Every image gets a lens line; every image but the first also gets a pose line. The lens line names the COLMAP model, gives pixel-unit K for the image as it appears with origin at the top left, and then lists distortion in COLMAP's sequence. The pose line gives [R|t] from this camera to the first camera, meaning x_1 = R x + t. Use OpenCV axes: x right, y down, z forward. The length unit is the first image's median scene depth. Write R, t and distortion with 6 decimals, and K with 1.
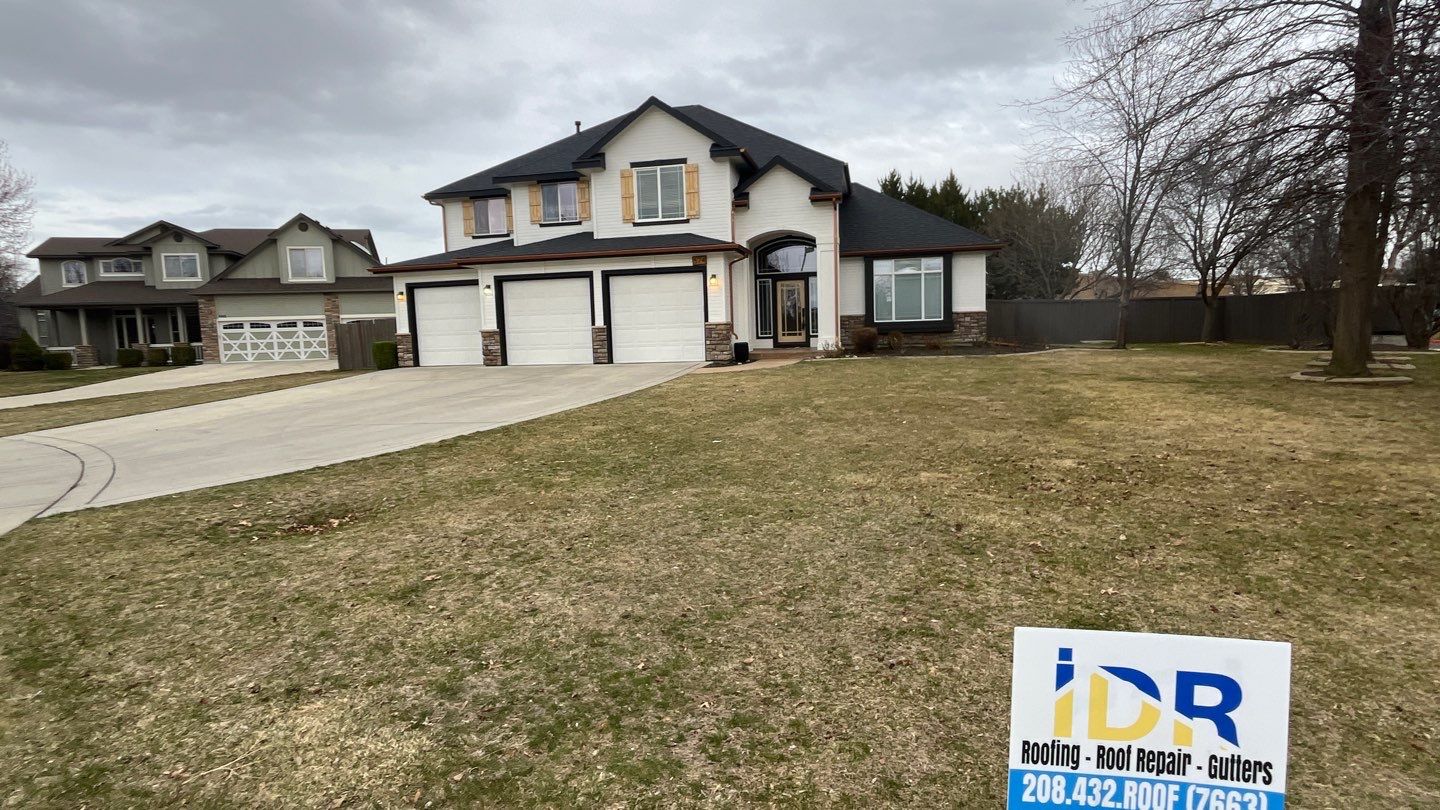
lens RADIAL K [[1043.5, 0, 754.6], [0, 1043.5, 463.2], [0, 0, 1]] dist [-0.008790, -0.002961]
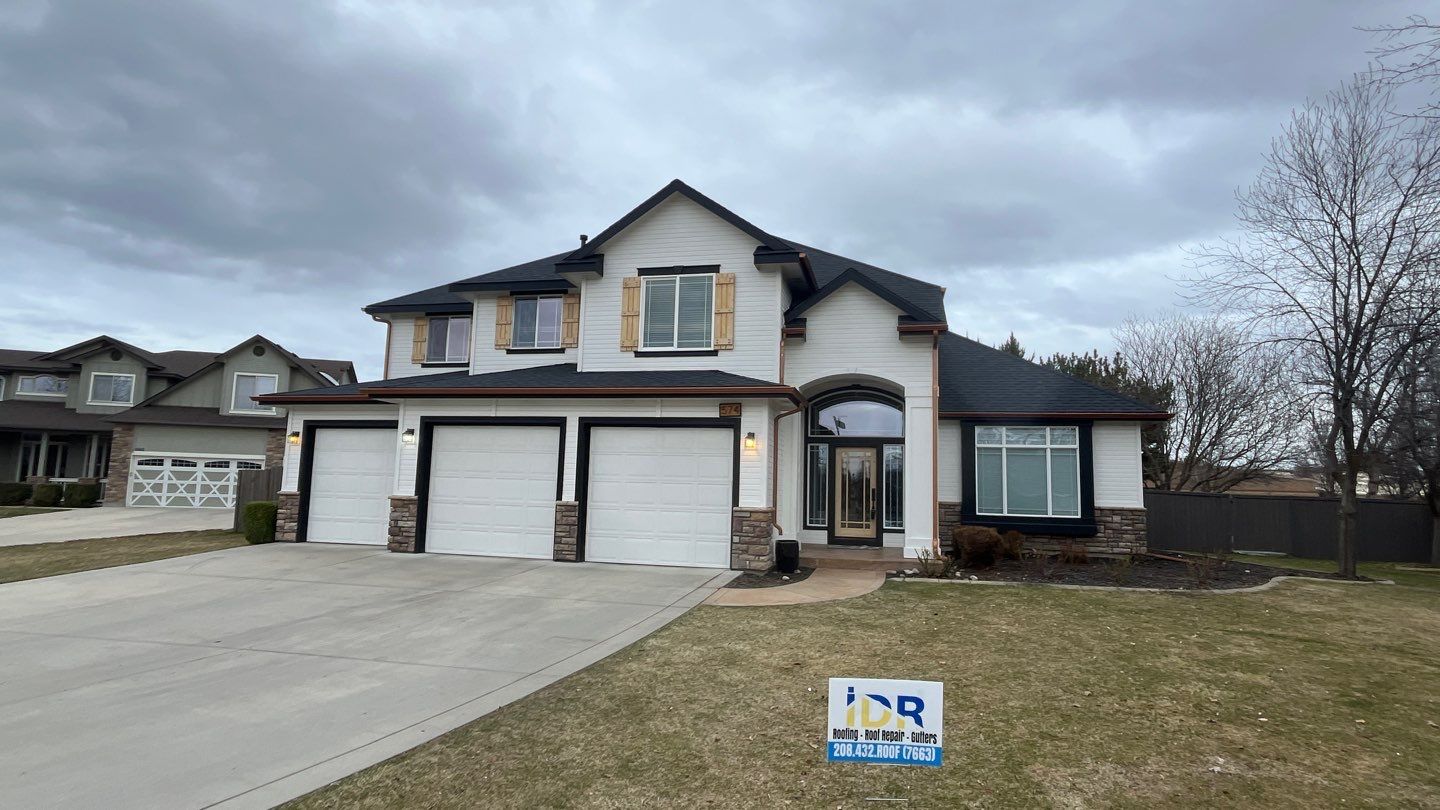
lens RADIAL K [[1066.5, 0, 720.0], [0, 1066.5, 405.0], [0, 0, 1]] dist [-0.001443, -0.000725]
pose [[0.997201, 0.054726, -0.050938, -0.022534], [-0.064033, 0.976866, -0.204041, -0.055212], [0.038593, 0.206732, 0.977636, 0.313275]]
